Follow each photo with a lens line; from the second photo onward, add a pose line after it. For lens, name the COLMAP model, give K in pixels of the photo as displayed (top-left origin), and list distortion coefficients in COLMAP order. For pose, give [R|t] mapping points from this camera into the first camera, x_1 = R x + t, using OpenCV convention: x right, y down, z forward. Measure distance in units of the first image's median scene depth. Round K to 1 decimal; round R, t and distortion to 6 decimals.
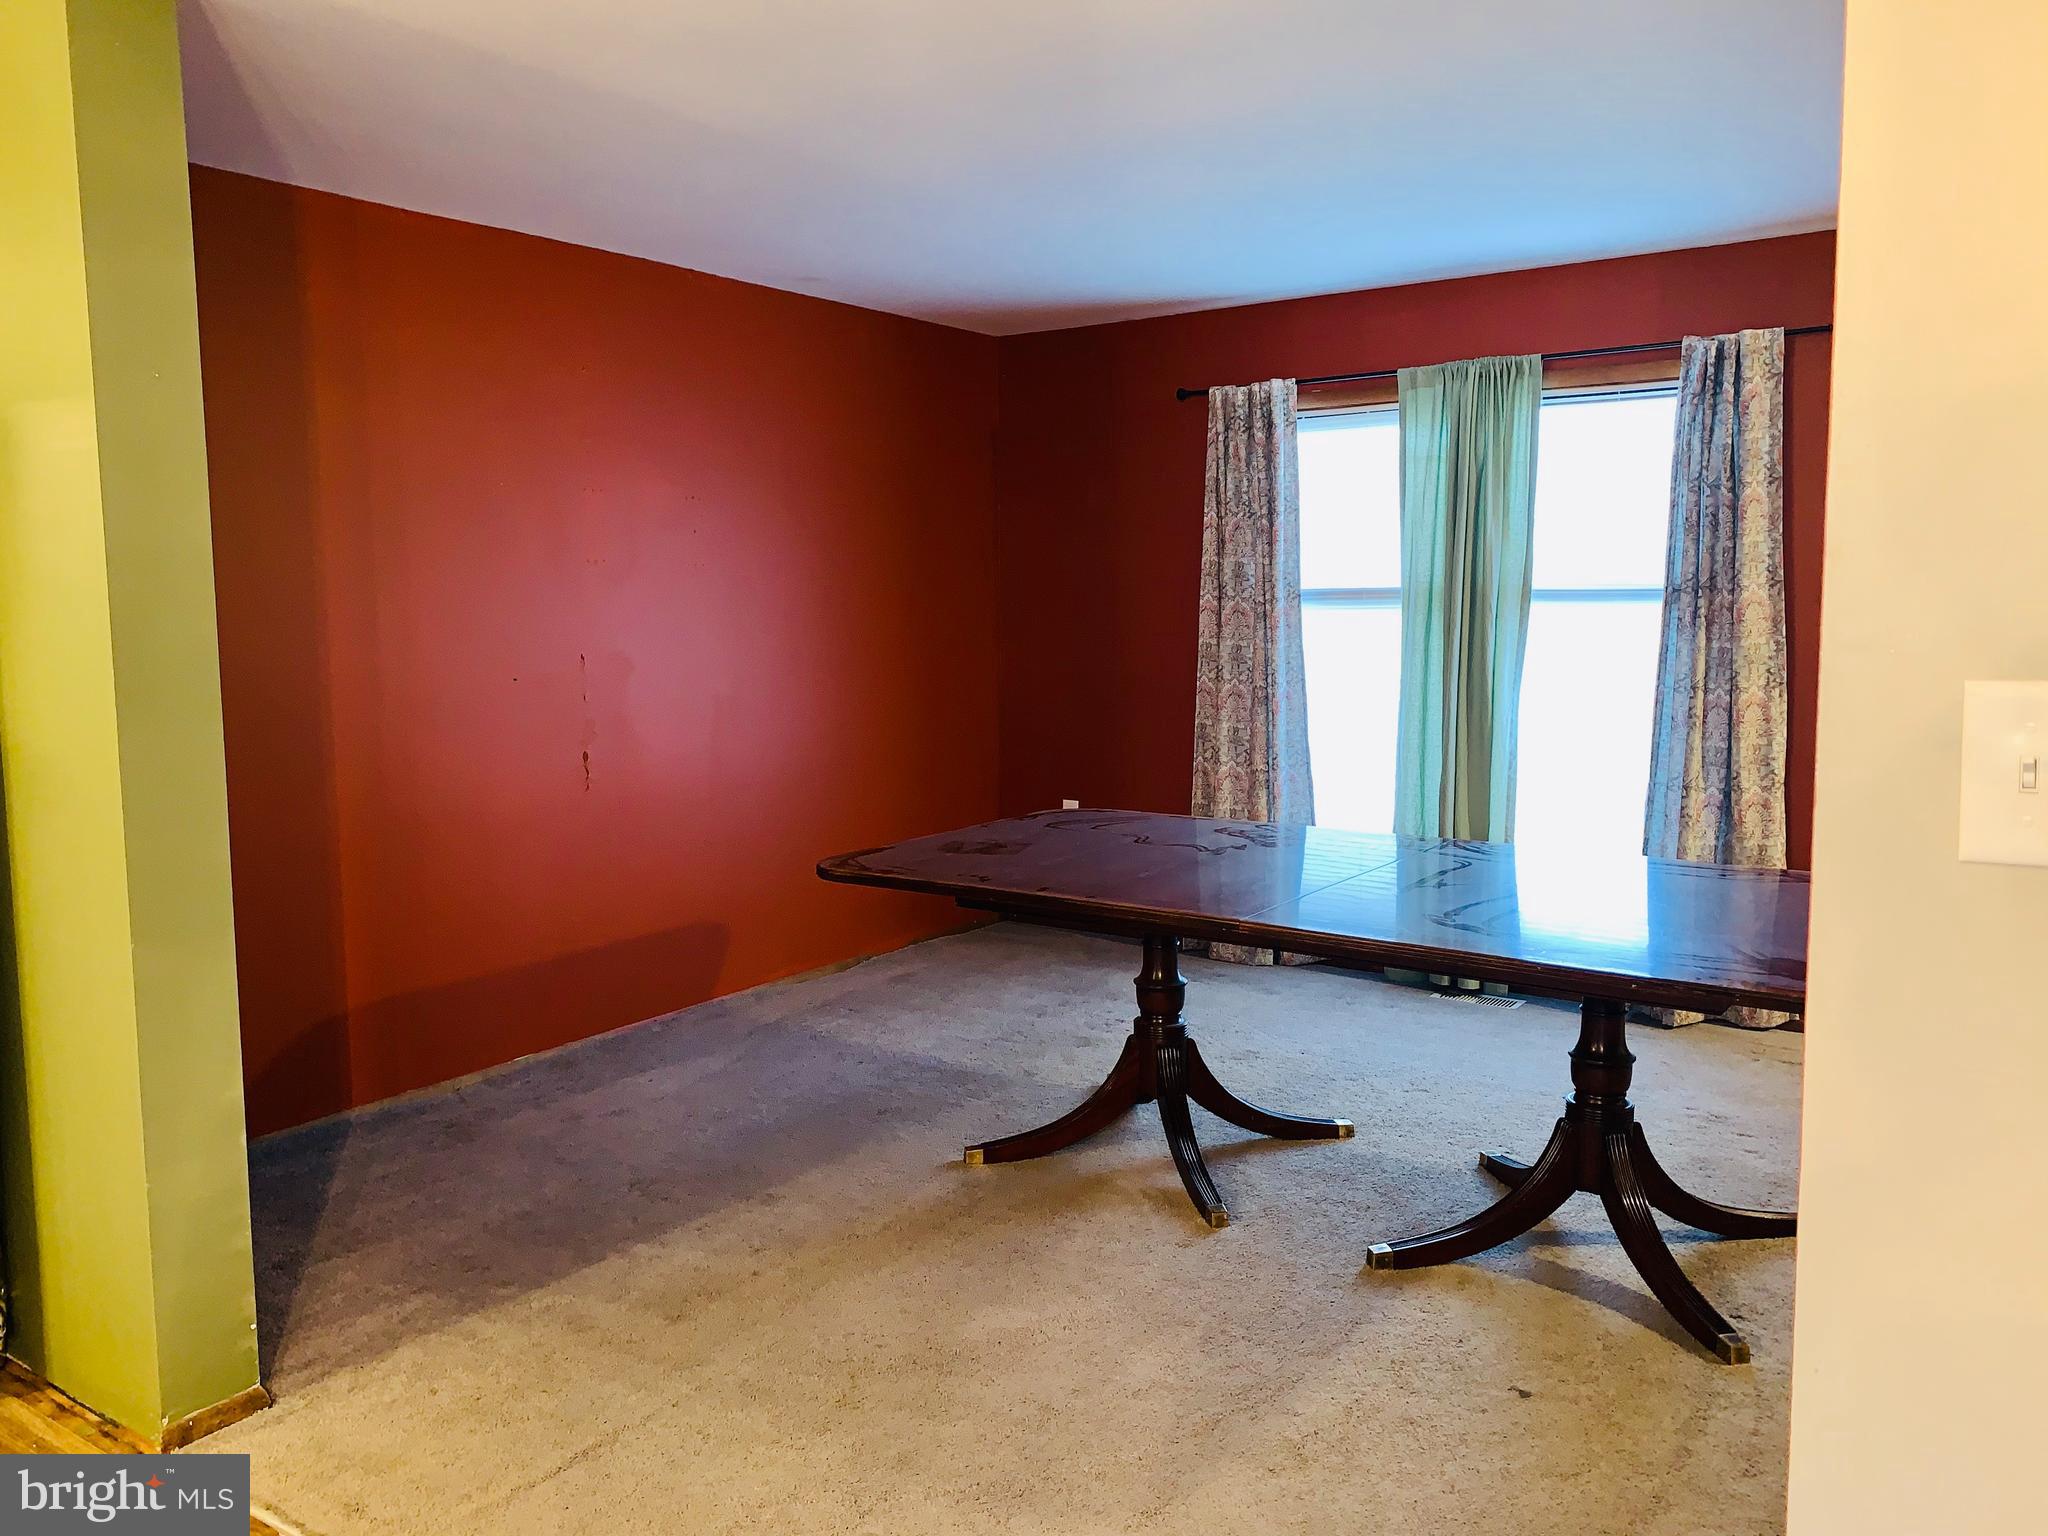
lens RADIAL K [[1551.9, 0, 1024.0], [0, 1551.9, 768.0], [0, 0, 1]] dist [0.165344, -0.303328]
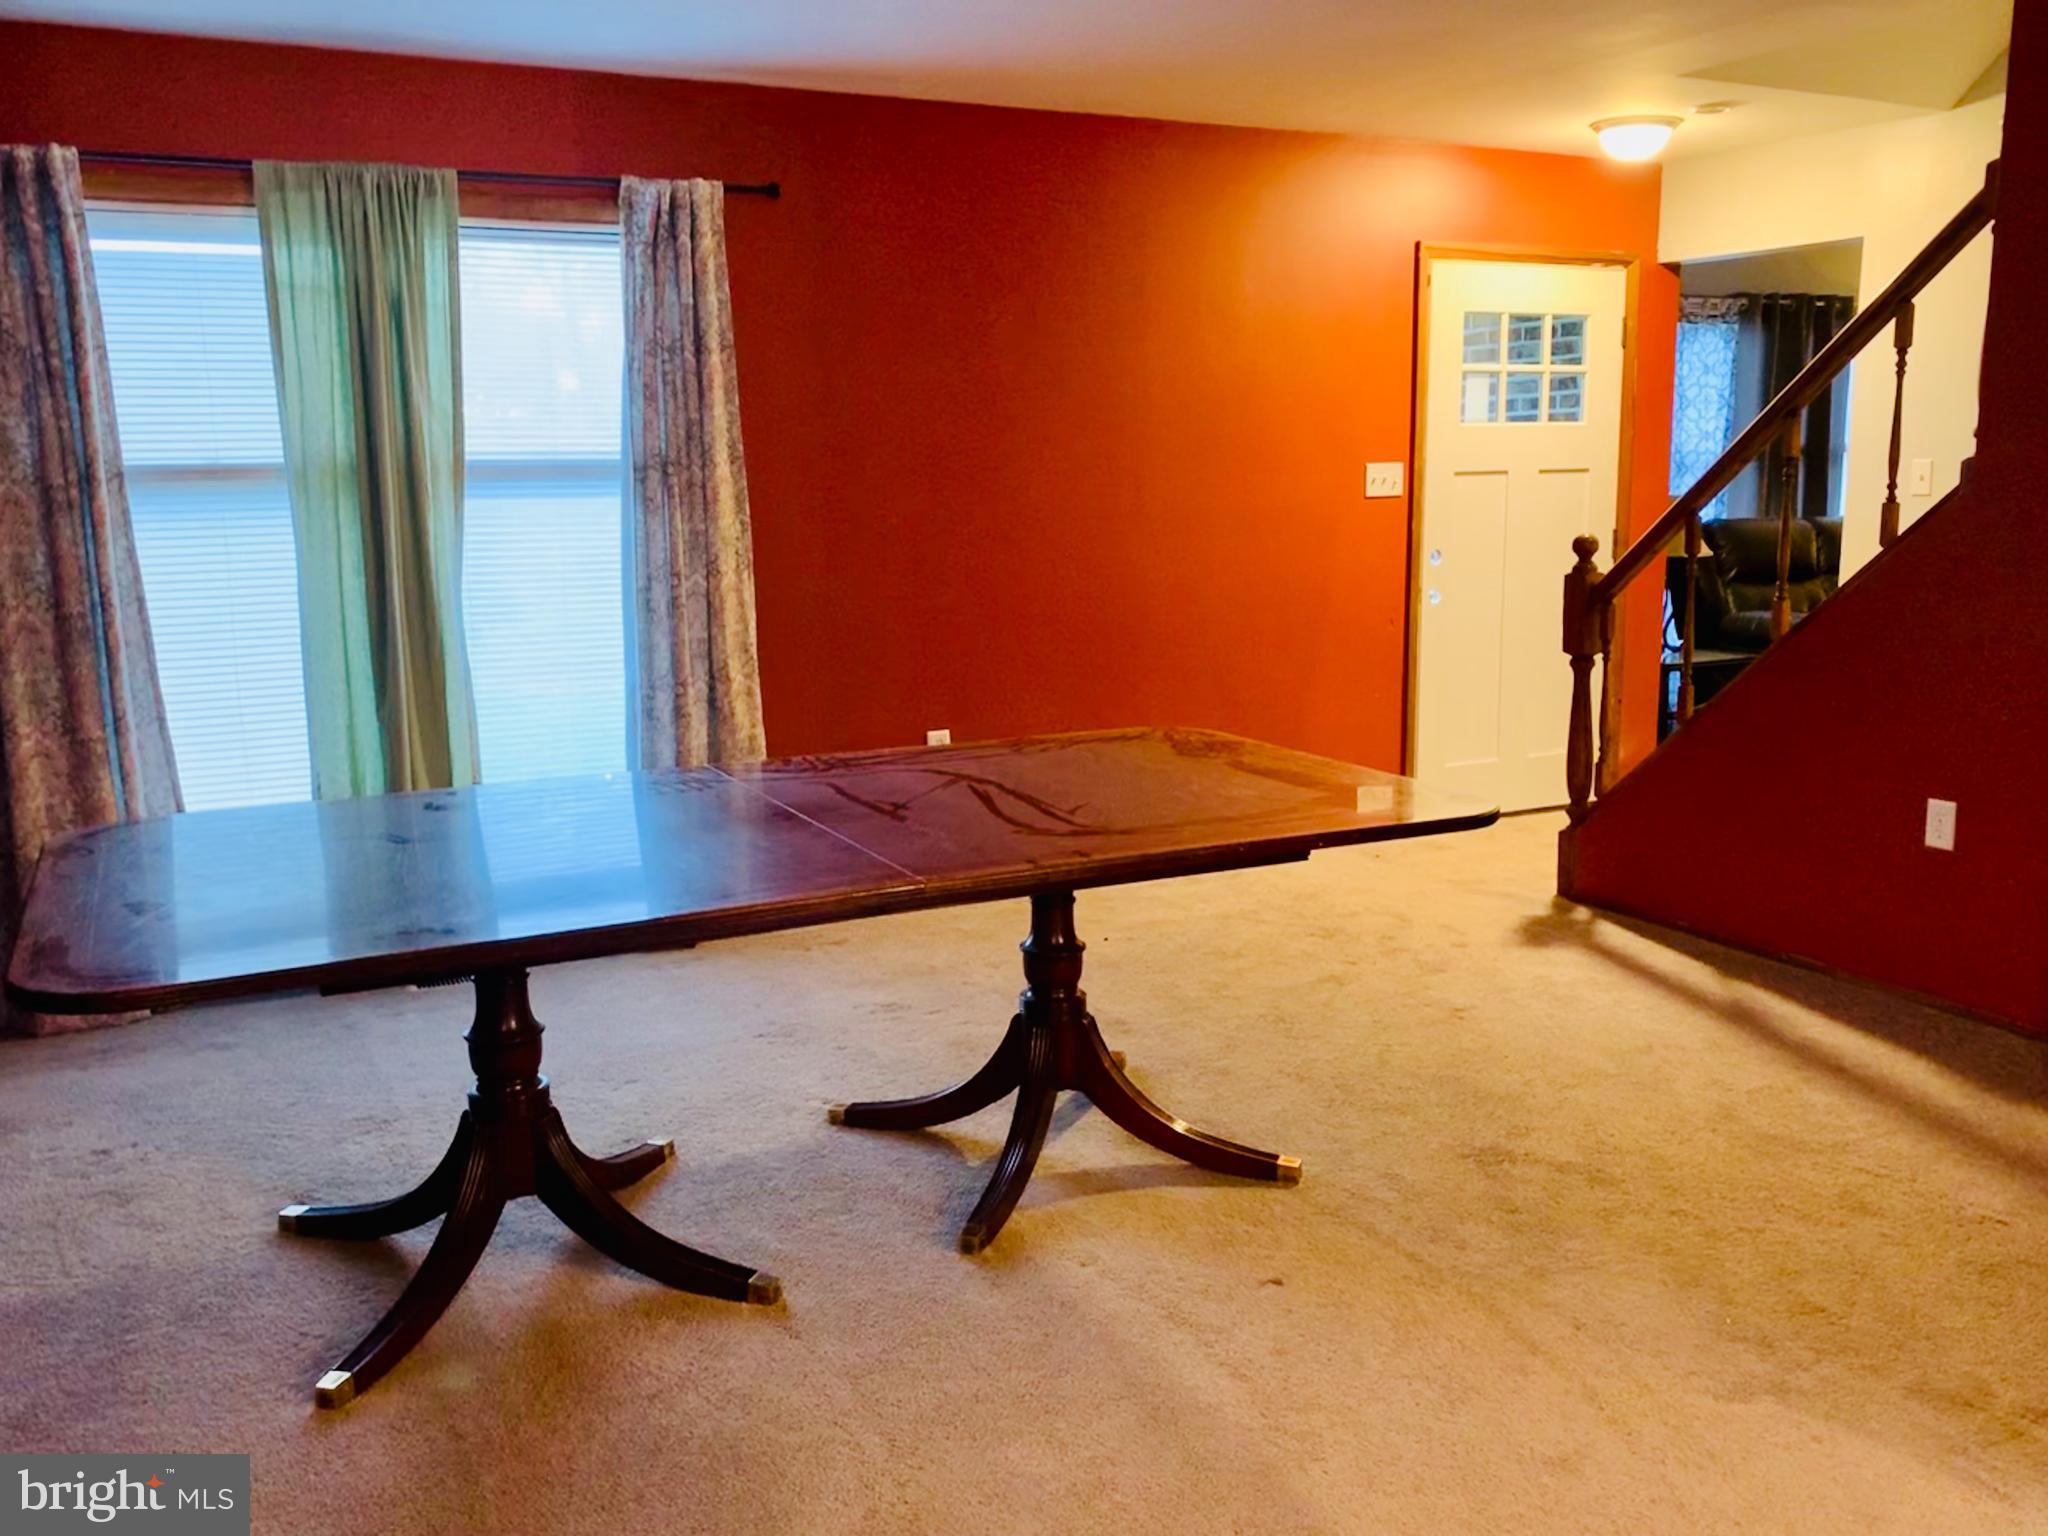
lens RADIAL K [[1716.9, 0, 1029.5], [0, 1716.9, 778.8], [0, 0, 1]] dist [0.069957, -0.113645]
pose [[0.490266, -0.157571, 0.857211, -0.348959], [0.111671, 0.986772, 0.117518, -0.028837], [-0.864389, 0.038110, 0.501377, 0.332029]]
